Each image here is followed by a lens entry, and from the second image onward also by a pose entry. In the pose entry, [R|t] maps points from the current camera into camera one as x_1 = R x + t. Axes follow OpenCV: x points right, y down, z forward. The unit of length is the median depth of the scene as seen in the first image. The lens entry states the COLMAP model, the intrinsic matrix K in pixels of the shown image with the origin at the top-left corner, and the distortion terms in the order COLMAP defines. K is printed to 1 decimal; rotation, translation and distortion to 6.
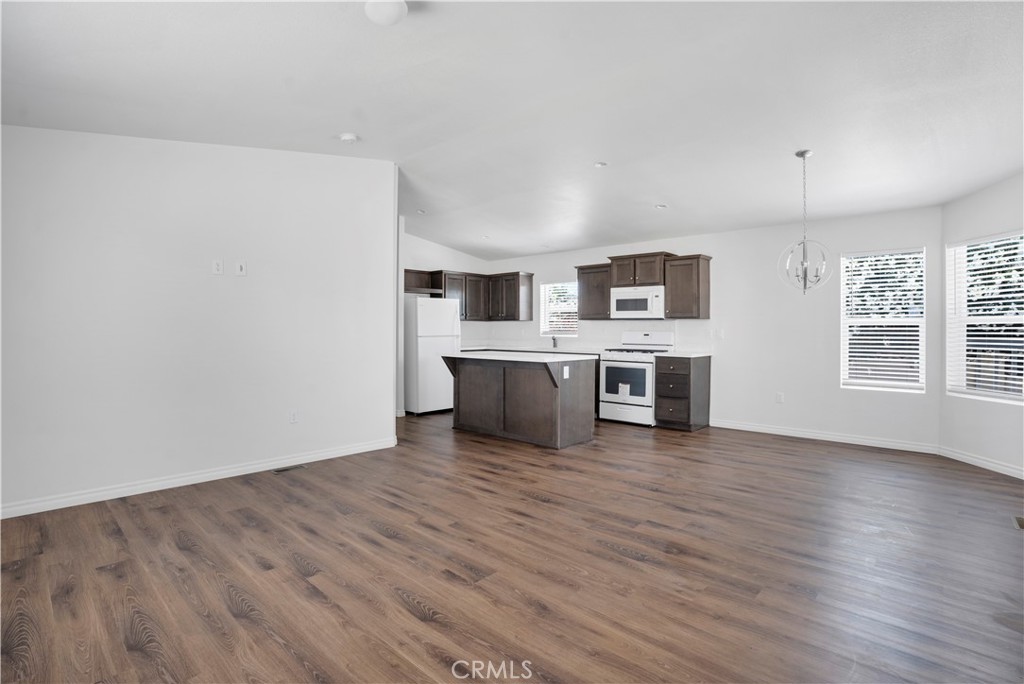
lens RADIAL K [[497.8, 0, 504.5], [0, 497.8, 330.2], [0, 0, 1]] dist [-0.074874, 0.019102]
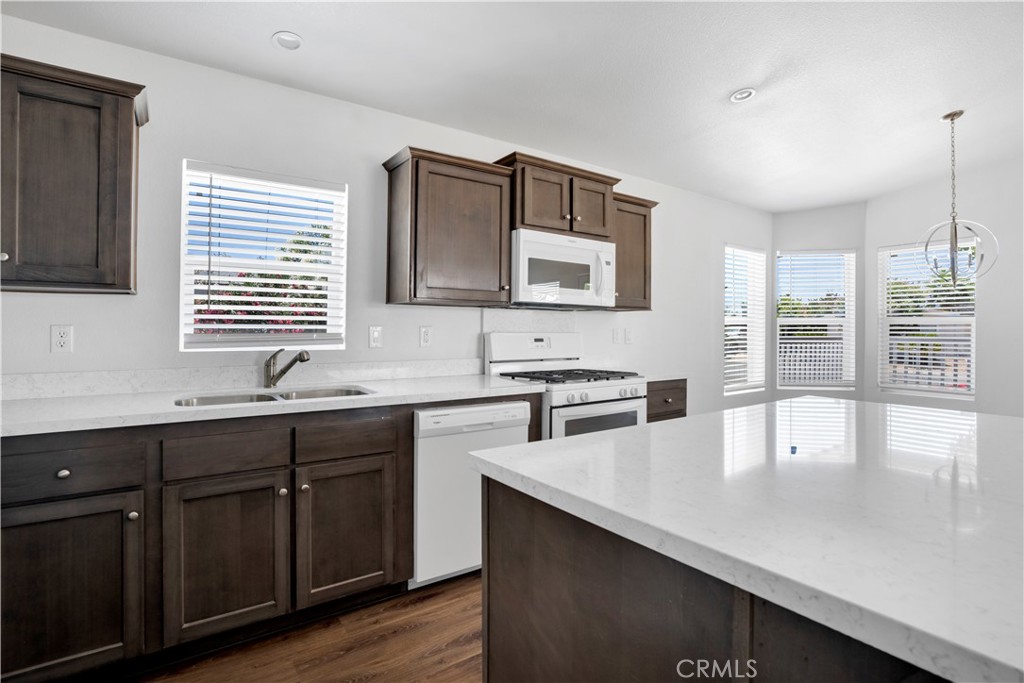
lens RADIAL K [[484.5, 0, 501.3], [0, 484.5, 319.5], [0, 0, 1]] dist [-0.042751, -0.000086]
pose [[0.219220, 0.016025, 0.975544, -0.328058], [-0.000954, 0.999868, -0.016210, -0.005082], [-0.975675, 0.002623, 0.219206, 1.672714]]
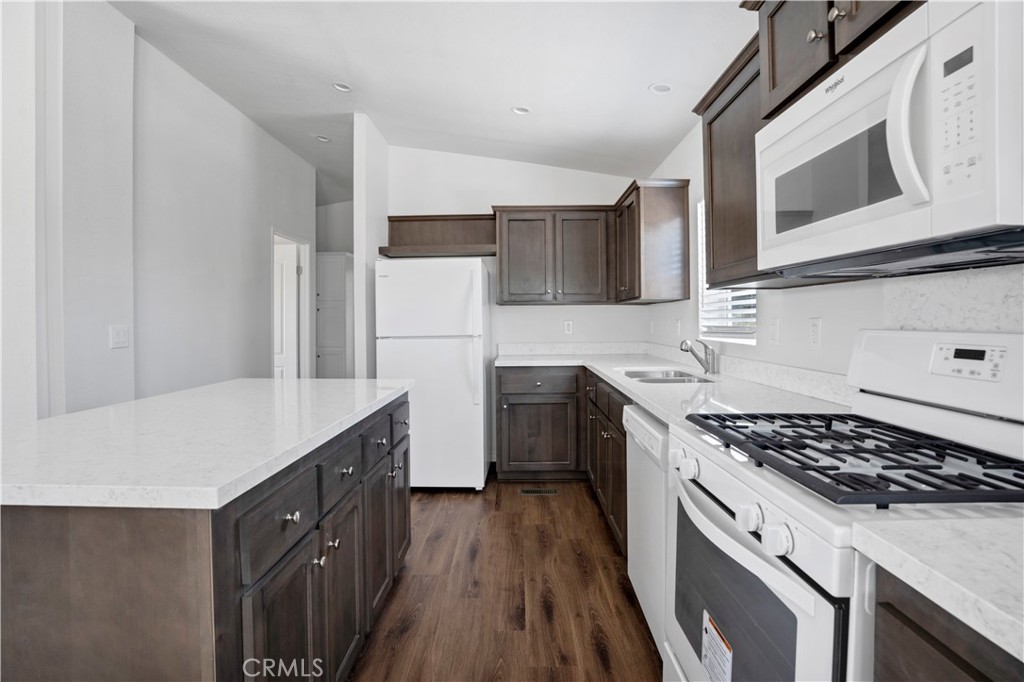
lens RADIAL K [[497.6, 0, 511.0], [0, 497.6, 319.3], [0, 0, 1]] dist [-0.000501, 0.000104]
pose [[0.685766, -0.009193, -0.727764, 0.539440], [0.008670, 0.999952, -0.004462, -0.005092], [0.727770, -0.003250, 0.685813, 1.388303]]
